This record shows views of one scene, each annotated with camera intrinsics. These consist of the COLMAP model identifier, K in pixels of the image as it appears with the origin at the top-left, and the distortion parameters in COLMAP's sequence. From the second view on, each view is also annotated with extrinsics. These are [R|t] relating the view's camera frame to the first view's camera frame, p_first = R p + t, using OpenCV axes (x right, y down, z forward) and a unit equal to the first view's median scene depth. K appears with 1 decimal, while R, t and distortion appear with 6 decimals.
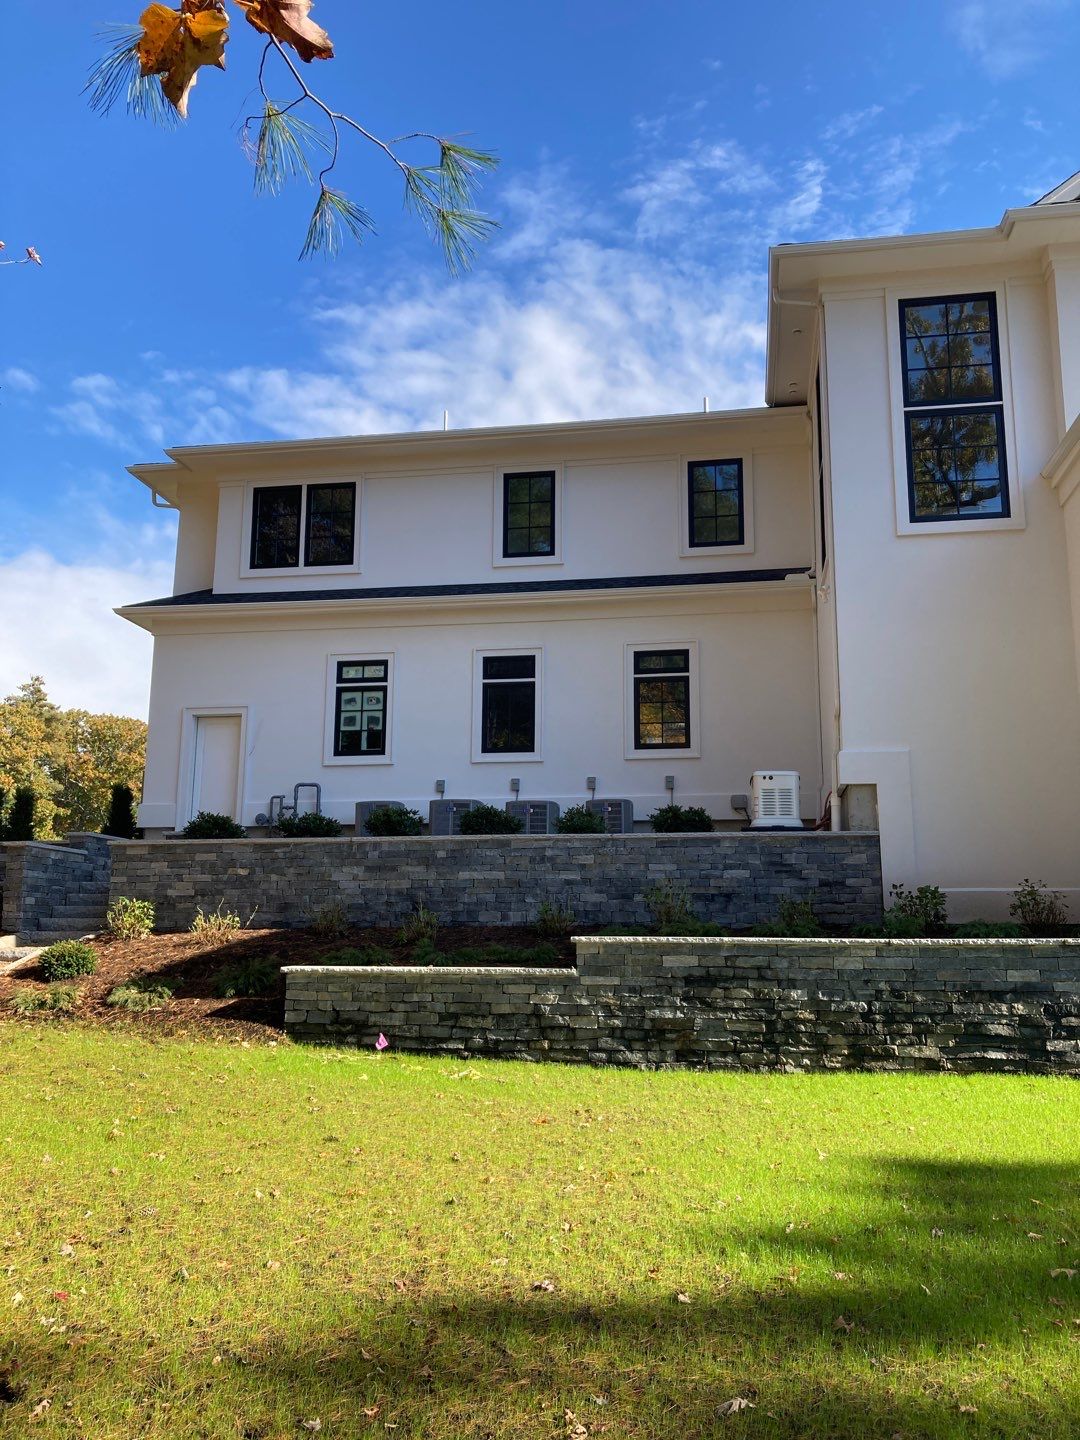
lens RADIAL K [[1193.3, 0, 522.5], [0, 1193.3, 692.6], [0, 0, 1]] dist [0.017106, -0.023410]
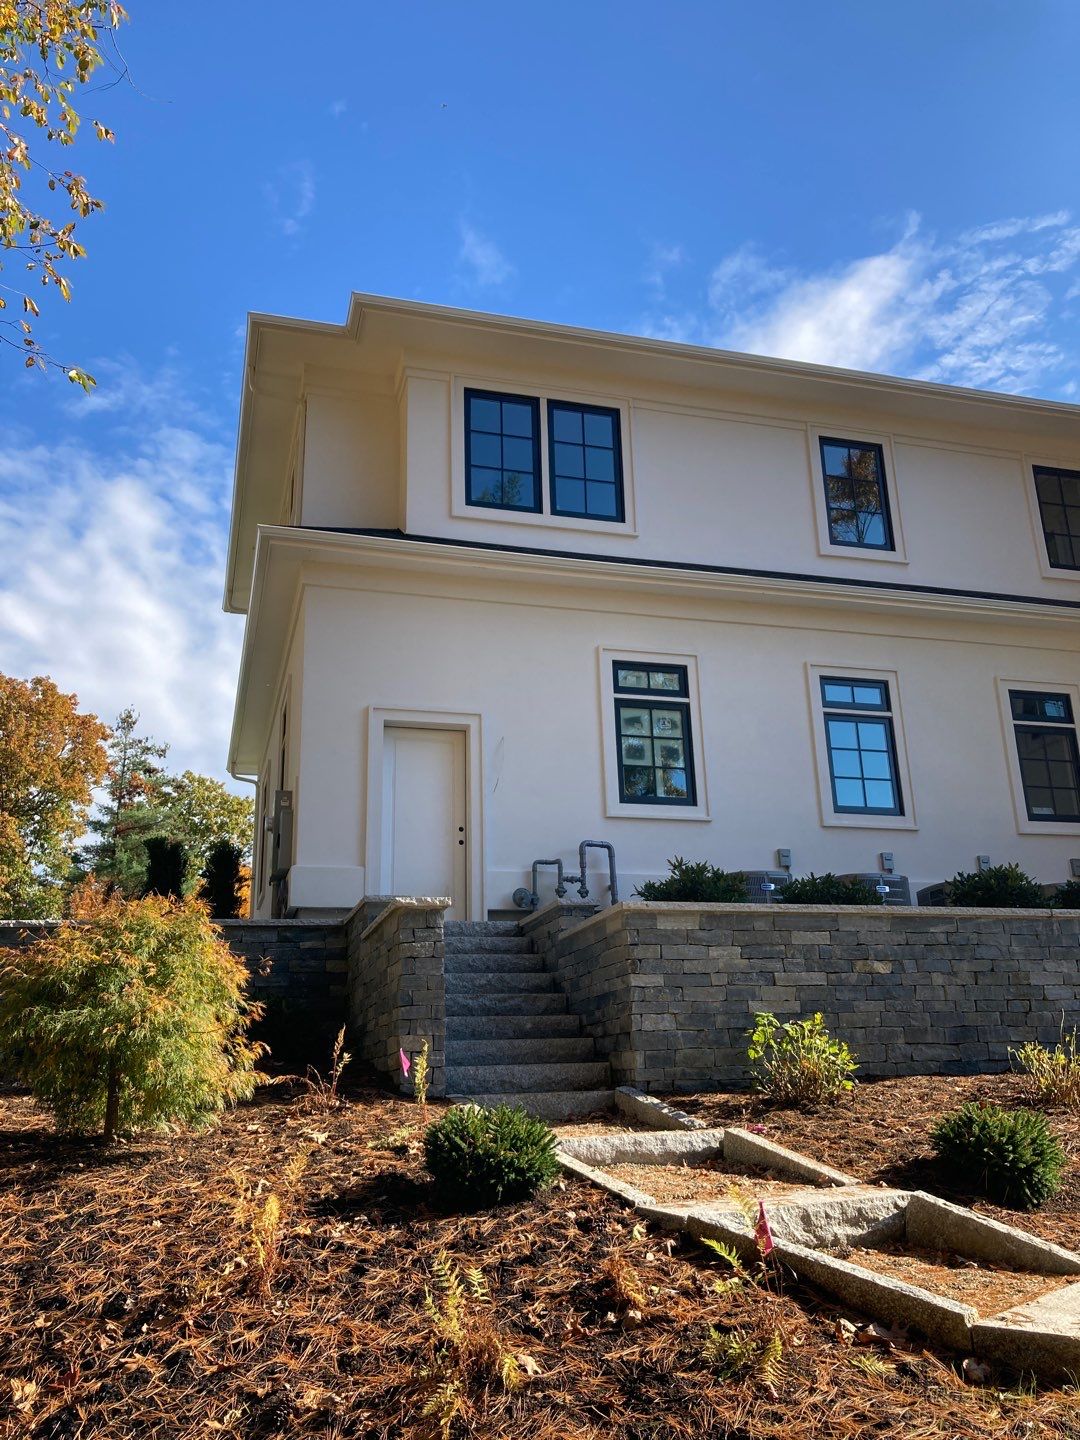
lens RADIAL K [[1193.3, 0, 541.2], [0, 1193.3, 706.7], [0, 0, 1]] dist [0.017106, -0.023410]
pose [[0.904024, 0.106684, 0.413955, -0.465117], [-0.059533, 0.990341, -0.125218, 0.084505], [-0.423316, 0.088556, 0.901644, 0.437094]]
